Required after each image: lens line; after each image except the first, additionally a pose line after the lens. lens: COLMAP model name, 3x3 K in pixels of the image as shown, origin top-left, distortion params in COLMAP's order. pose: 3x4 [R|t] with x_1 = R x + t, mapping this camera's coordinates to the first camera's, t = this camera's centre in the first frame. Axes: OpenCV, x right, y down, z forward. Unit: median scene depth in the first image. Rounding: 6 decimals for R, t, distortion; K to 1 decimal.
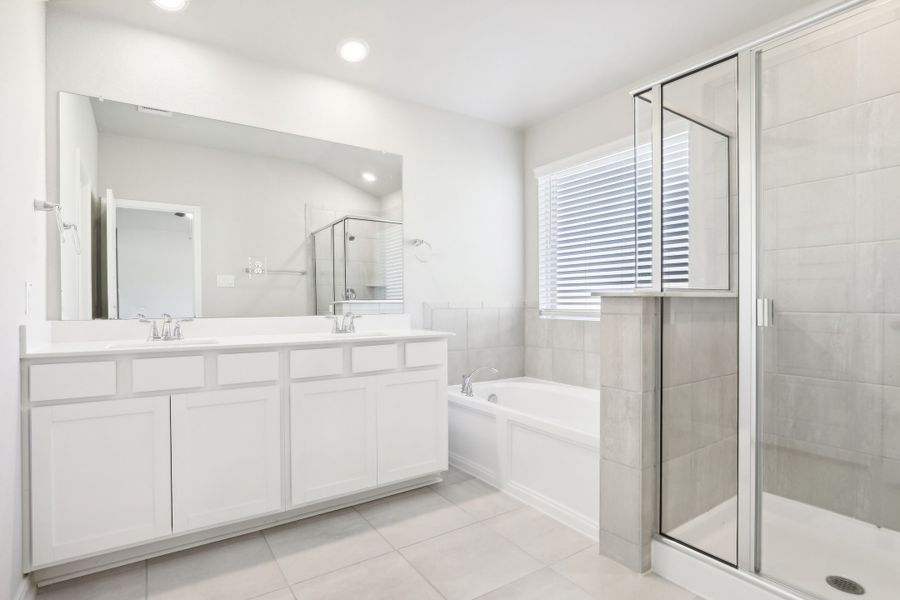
lens RADIAL K [[456.4, 0, 447.4], [0, 456.4, 305.2], [0, 0, 1]] dist [-0.021127, 0.000080]
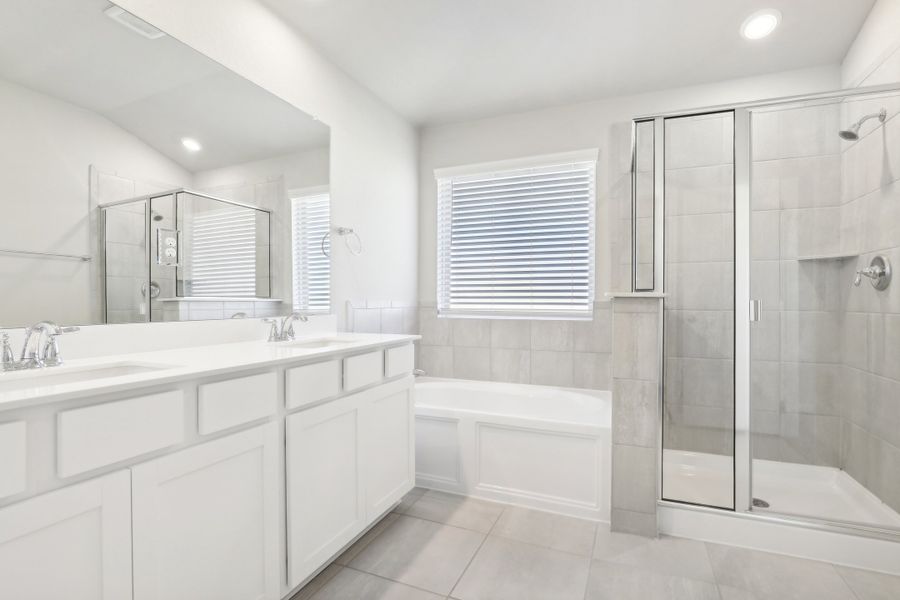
lens RADIAL K [[427.6, 0, 455.3], [0, 427.6, 302.8], [0, 0, 1]] dist [-0.024952, -0.000035]
pose [[0.835424, 0.004225, 0.549590, -0.382768], [-0.001846, 0.999986, -0.004882, 0.000468], [-0.549603, 0.003064, 0.835420, 0.245862]]
